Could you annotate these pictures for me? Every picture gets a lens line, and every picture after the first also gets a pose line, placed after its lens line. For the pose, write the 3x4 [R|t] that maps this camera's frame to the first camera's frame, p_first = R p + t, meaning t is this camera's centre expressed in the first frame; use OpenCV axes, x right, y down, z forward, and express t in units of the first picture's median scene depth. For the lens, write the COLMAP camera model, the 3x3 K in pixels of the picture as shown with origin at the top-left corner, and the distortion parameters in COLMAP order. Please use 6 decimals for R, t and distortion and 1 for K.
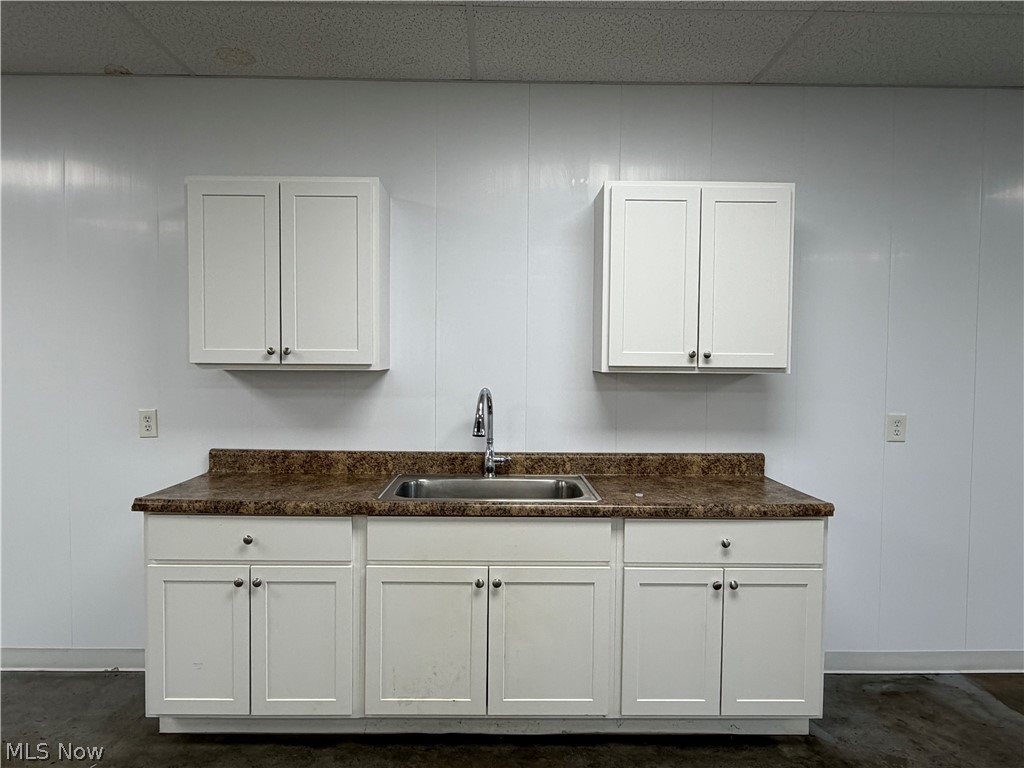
lens RADIAL K [[639.2, 0, 508.7], [0, 639.2, 387.3], [0, 0, 1]] dist [0.004514, 0.002522]
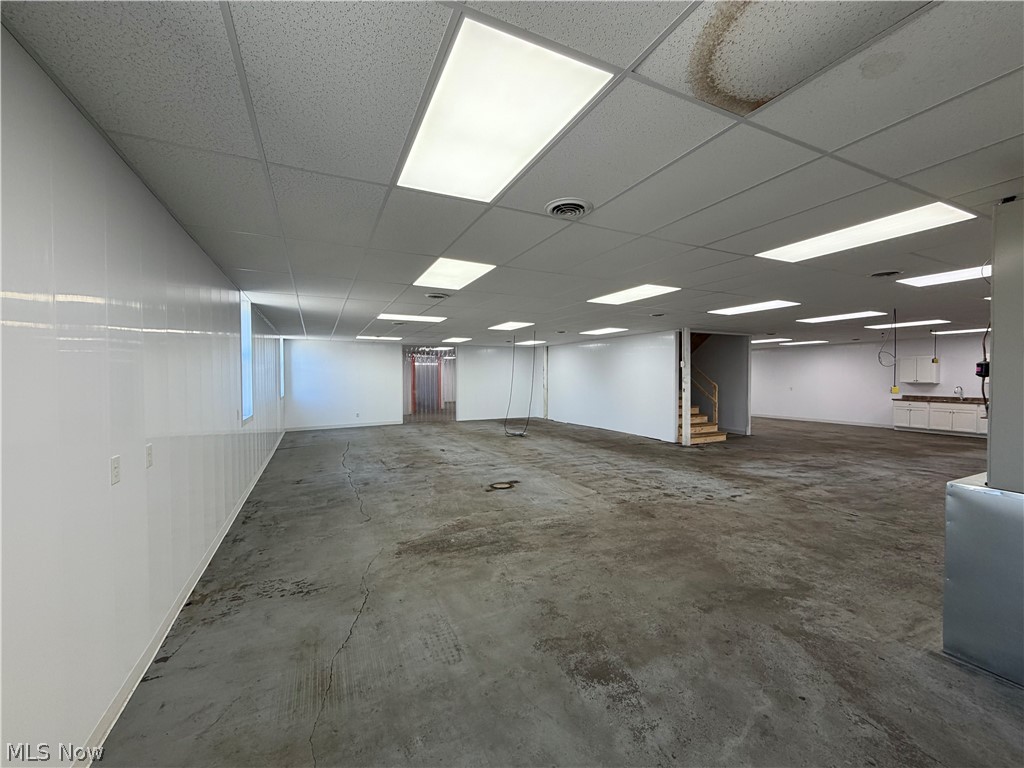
lens RADIAL K [[408.1, 0, 512.9], [0, 408.1, 387.3], [0, 0, 1]] dist [0.003312, 0.000377]
pose [[0.400922, 0.001063, -0.916112, 1.790536], [-0.013433, 0.999899, -0.004718, 0.088422], [0.916014, 0.014198, 0.400895, -4.372257]]
